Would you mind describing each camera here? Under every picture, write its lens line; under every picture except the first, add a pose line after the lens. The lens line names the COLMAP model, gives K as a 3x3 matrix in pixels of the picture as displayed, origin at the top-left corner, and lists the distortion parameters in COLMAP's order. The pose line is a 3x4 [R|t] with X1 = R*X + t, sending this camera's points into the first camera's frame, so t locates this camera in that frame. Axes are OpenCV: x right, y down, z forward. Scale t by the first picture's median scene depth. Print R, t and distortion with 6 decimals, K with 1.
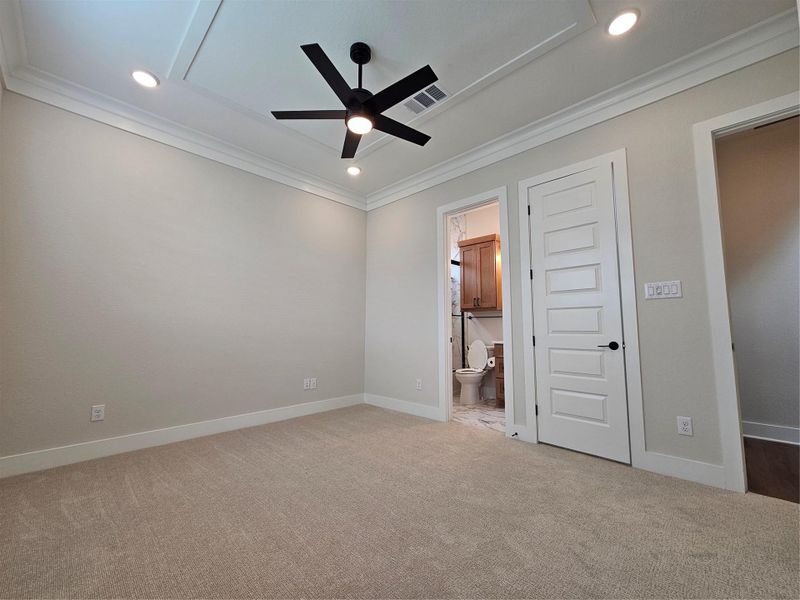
lens RADIAL K [[328.0, 0, 401.7], [0, 328.0, 298.2], [0, 0, 1]] dist [-0.001977, -0.000821]
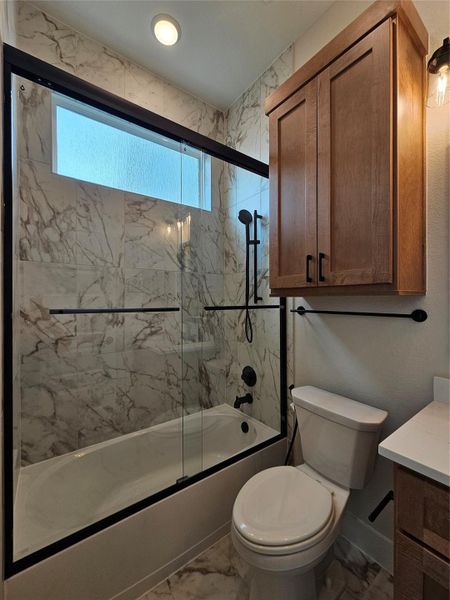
lens RADIAL K [[246.0, 0, 221.9], [0, 246.0, 300.9], [0, 0, 1]] dist [-0.001977, -0.000821]
pose [[0.984758, -0.002559, -0.173910, 0.174967], [0.017706, 0.996172, 0.085600, 0.020704], [0.173025, -0.087375, 0.981034, 0.728210]]
